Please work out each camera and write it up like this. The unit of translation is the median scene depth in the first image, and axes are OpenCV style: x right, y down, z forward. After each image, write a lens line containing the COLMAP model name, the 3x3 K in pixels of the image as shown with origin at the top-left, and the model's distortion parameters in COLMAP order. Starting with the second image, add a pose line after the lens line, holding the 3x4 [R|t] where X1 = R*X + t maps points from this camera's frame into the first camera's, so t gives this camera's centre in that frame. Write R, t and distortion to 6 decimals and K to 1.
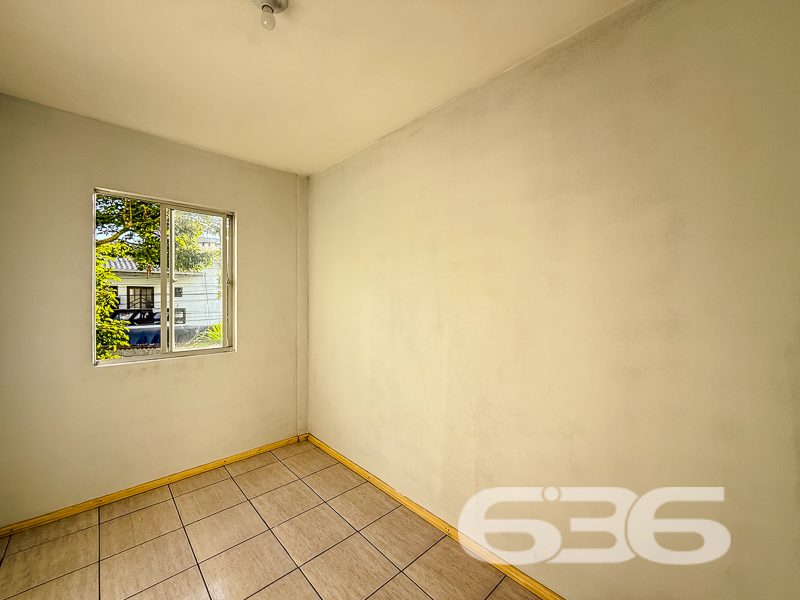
lens RADIAL K [[317.7, 0, 400.0], [0, 317.7, 300.0], [0, 0, 1]] dist [0.002251, 0.000093]
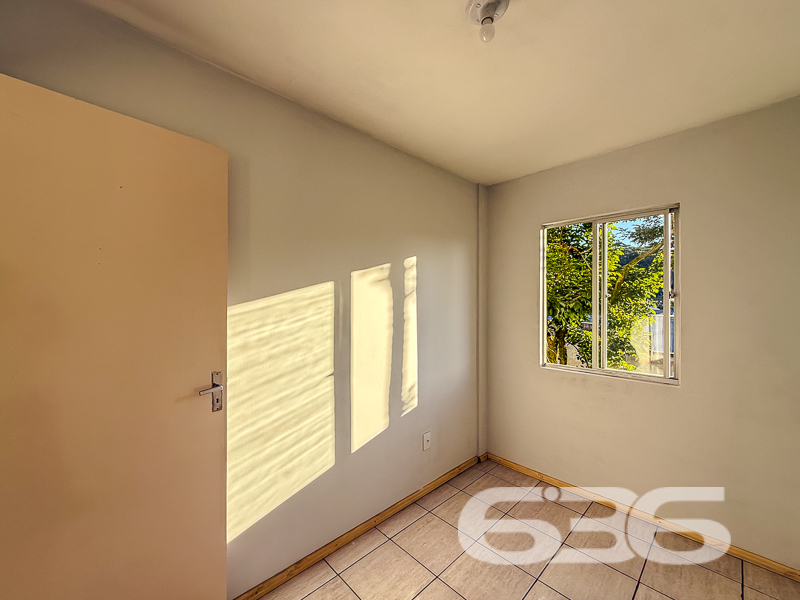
lens RADIAL K [[323.1, 0, 397.0], [0, 323.1, 304.1], [0, 0, 1]] dist [-0.000464, -0.000066]
pose [[0.003248, -0.000559, -0.999995, 0.308760], [-0.010182, 0.999948, -0.000592, -0.032632], [0.999943, 0.010184, 0.003242, 0.424040]]
